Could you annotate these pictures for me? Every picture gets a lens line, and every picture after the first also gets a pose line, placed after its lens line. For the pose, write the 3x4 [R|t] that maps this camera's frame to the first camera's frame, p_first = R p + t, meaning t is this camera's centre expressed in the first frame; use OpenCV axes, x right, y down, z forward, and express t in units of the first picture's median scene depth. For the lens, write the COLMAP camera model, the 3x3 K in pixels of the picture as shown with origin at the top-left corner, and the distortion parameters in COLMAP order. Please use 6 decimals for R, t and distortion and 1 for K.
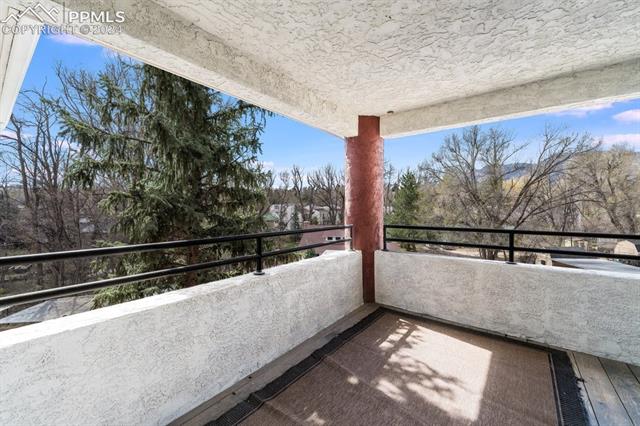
lens RADIAL K [[260.2, 0, 320.4], [0, 260.2, 213.4], [0, 0, 1]] dist [-0.001714, -0.000568]
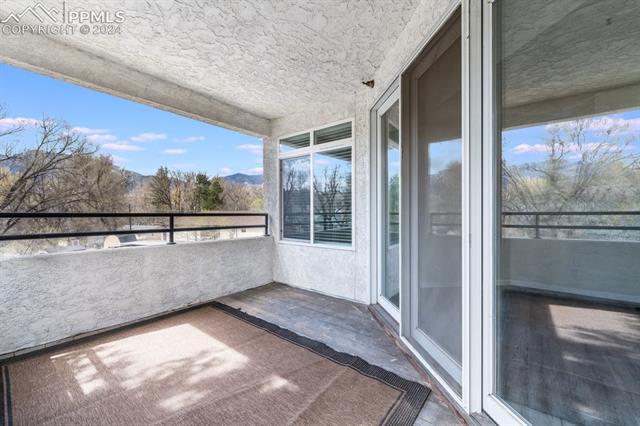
lens RADIAL K [[260.2, 0, 320.2], [0, 260.2, 211.7], [0, 0, 1]] dist [-0.001714, -0.000568]
pose [[0.020211, 0.000997, 0.999795, -0.357803], [0.008418, 0.999964, -0.001168, 0.066516], [-0.999760, 0.008440, 0.020201, 0.372388]]
